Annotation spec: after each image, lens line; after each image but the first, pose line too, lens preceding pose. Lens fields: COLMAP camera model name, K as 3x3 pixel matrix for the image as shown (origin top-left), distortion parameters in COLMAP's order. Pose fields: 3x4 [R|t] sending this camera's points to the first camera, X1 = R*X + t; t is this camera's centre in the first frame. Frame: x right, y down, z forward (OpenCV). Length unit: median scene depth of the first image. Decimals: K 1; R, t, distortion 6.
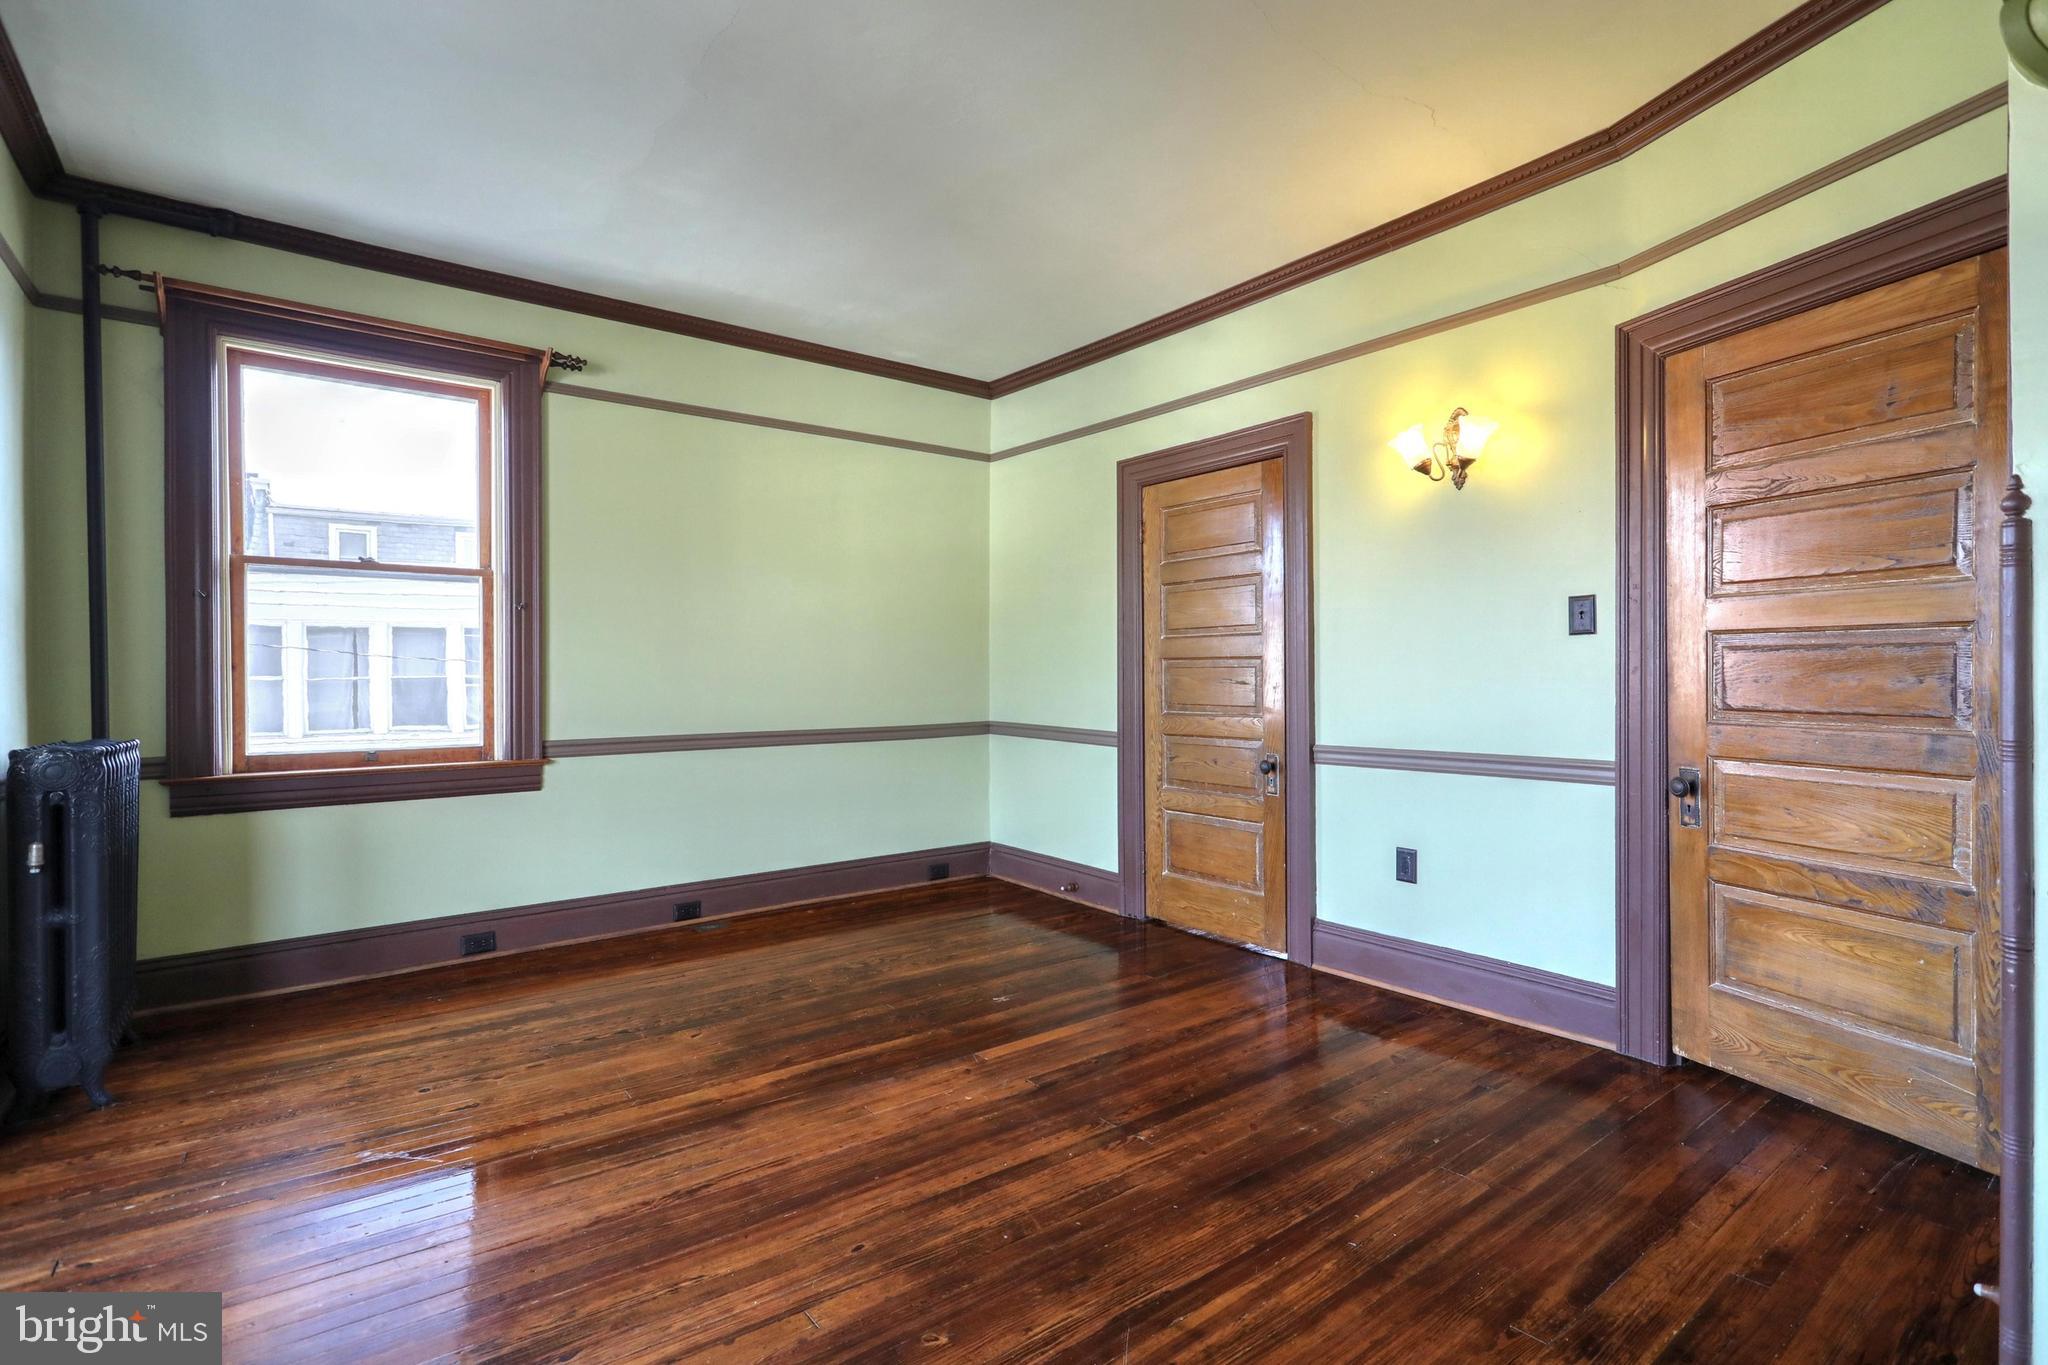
lens RADIAL K [[970.5, 0, 1036.0], [0, 970.5, 682.6], [0, 0, 1]] dist [-0.000357, 0.000433]
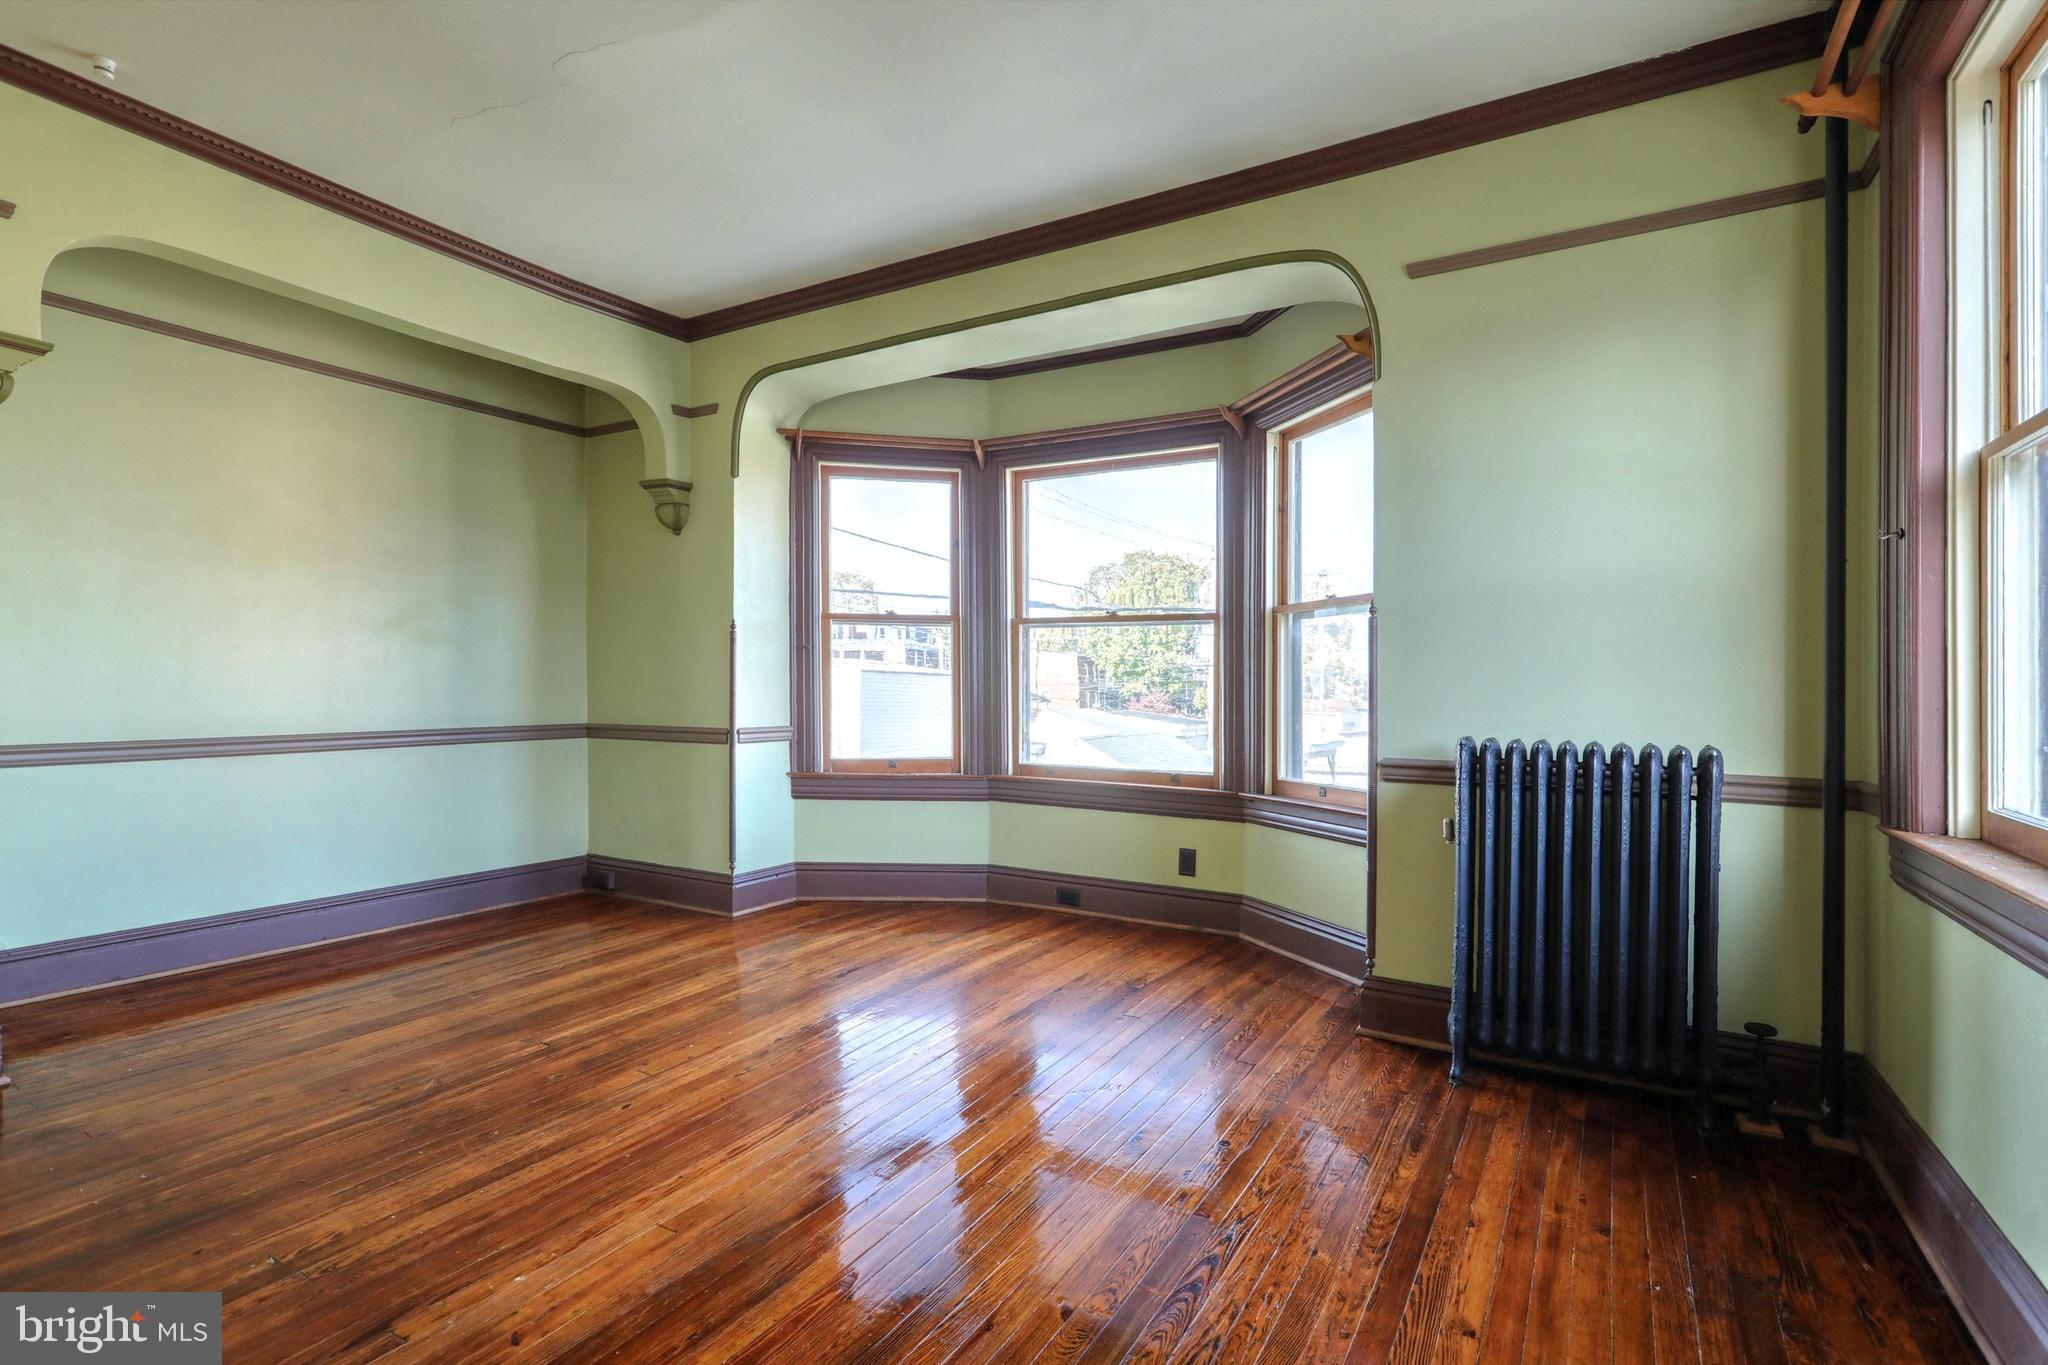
lens RADIAL K [[970.5, 0, 1036.0], [0, 970.5, 682.6], [0, 0, 1]] dist [-0.000357, 0.000433]
pose [[-0.927443, 0.000445, -0.373965, -0.186791], [-0.000130, 0.999999, 0.001512, 0.009188], [0.373965, 0.001451, -0.927442, 2.181494]]
